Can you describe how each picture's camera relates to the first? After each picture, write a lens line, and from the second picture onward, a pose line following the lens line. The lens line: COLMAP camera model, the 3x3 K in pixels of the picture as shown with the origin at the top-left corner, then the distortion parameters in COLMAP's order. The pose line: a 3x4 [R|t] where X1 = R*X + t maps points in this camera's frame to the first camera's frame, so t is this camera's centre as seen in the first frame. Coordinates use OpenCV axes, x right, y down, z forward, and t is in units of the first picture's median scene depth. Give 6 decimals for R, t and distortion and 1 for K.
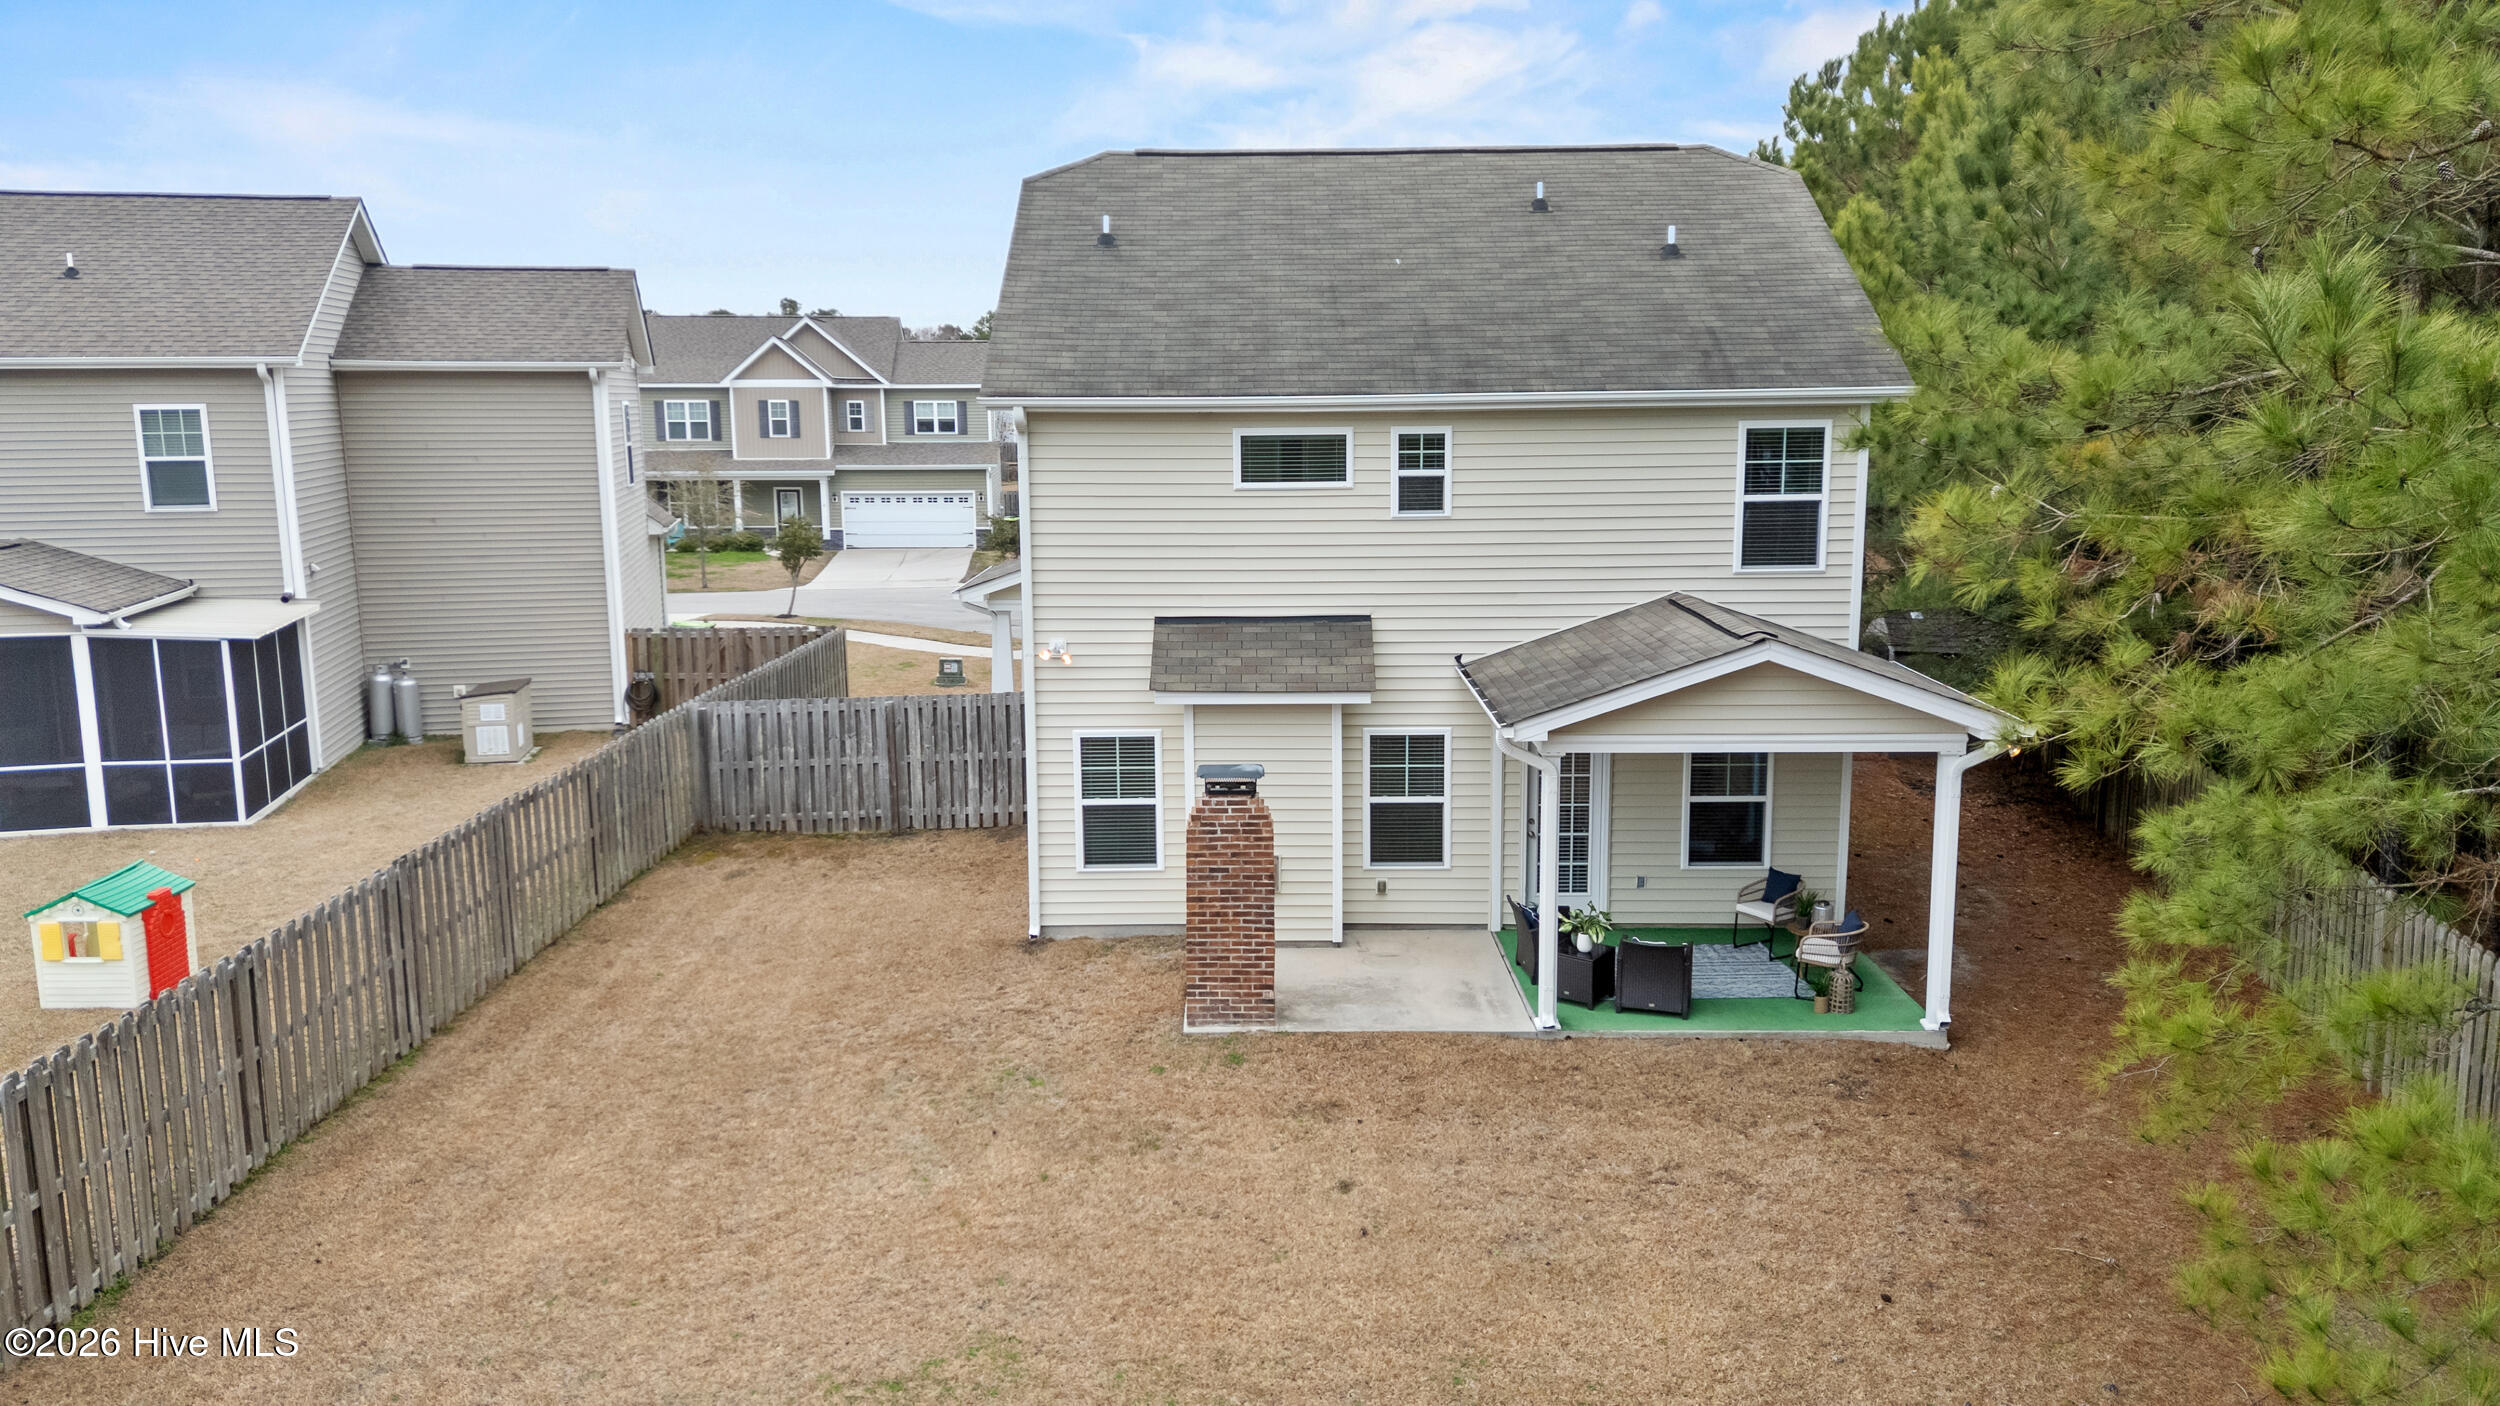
lens RADIAL K [[1804.0, 0, 1249.5], [0, 1804.0, 728.7], [0, 0, 1]] dist [0.130107, -0.087191]
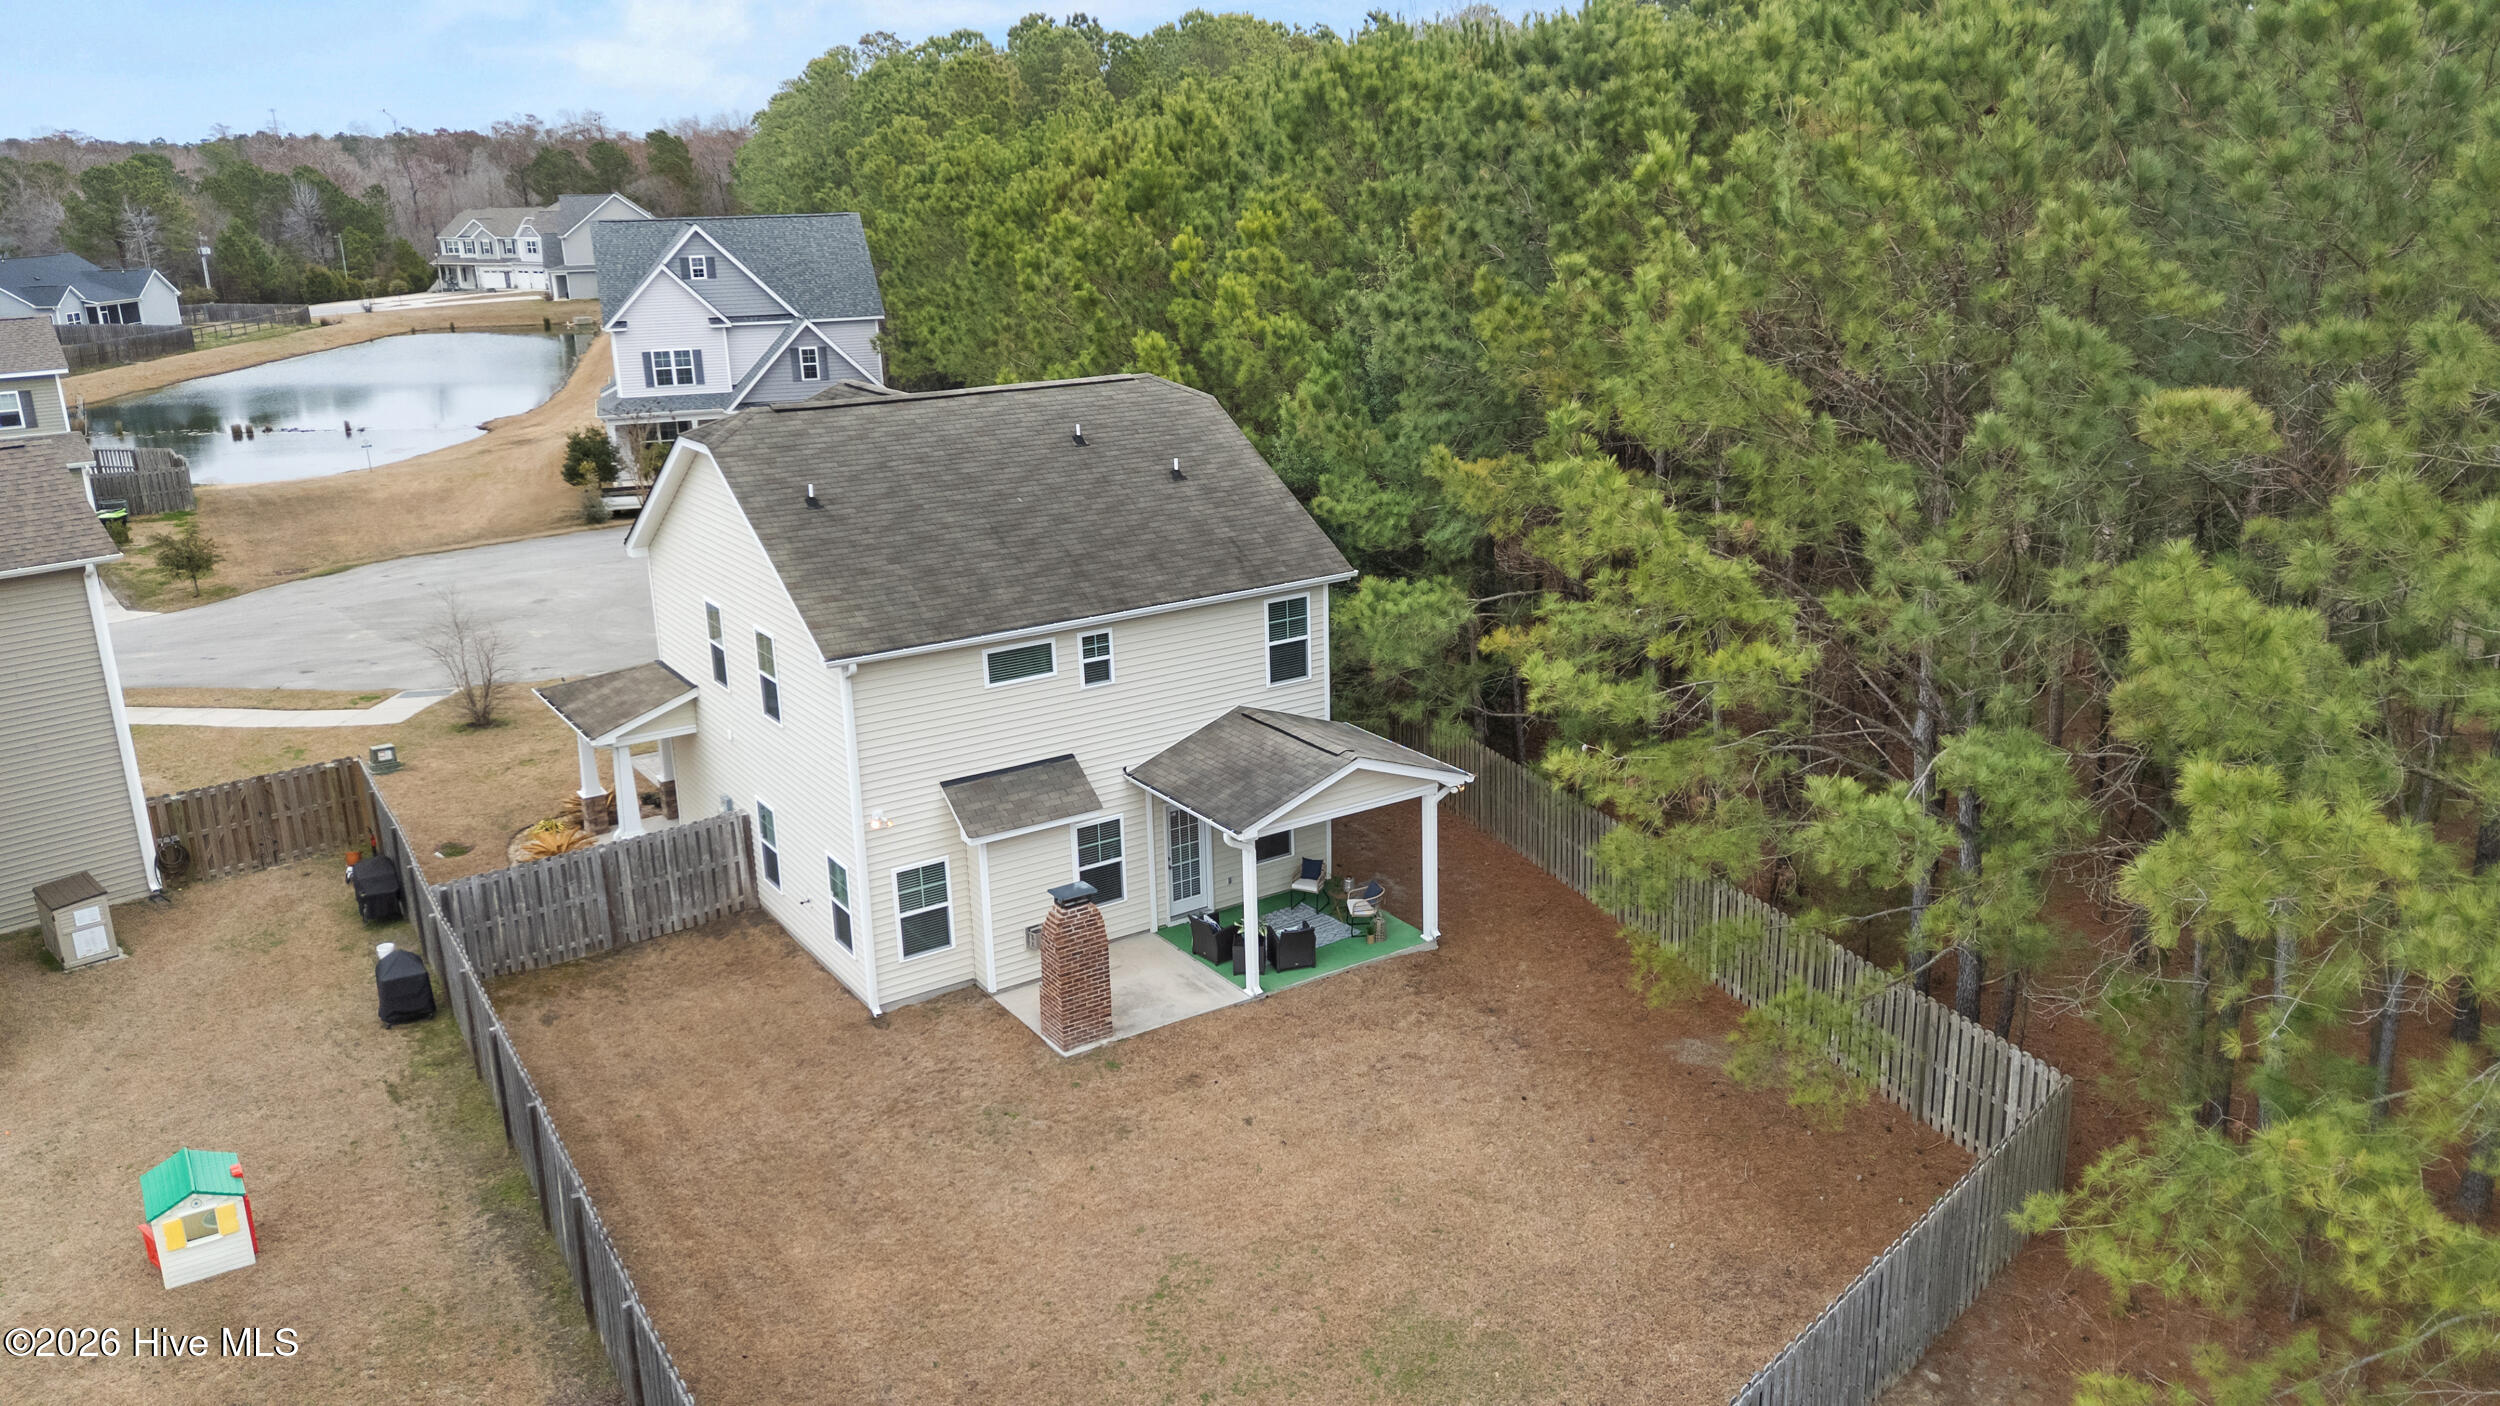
lens RADIAL K [[1836.9, 0, 1250.0], [0, 1836.9, 703.0], [0, 0, 1]] dist [0.088035, -0.093235]
pose [[0.828736, -0.171173, 0.532820, -0.631214], [0.116618, 0.983996, 0.134732, -0.298175], [-0.547355, -0.049521, 0.835434, -0.371657]]
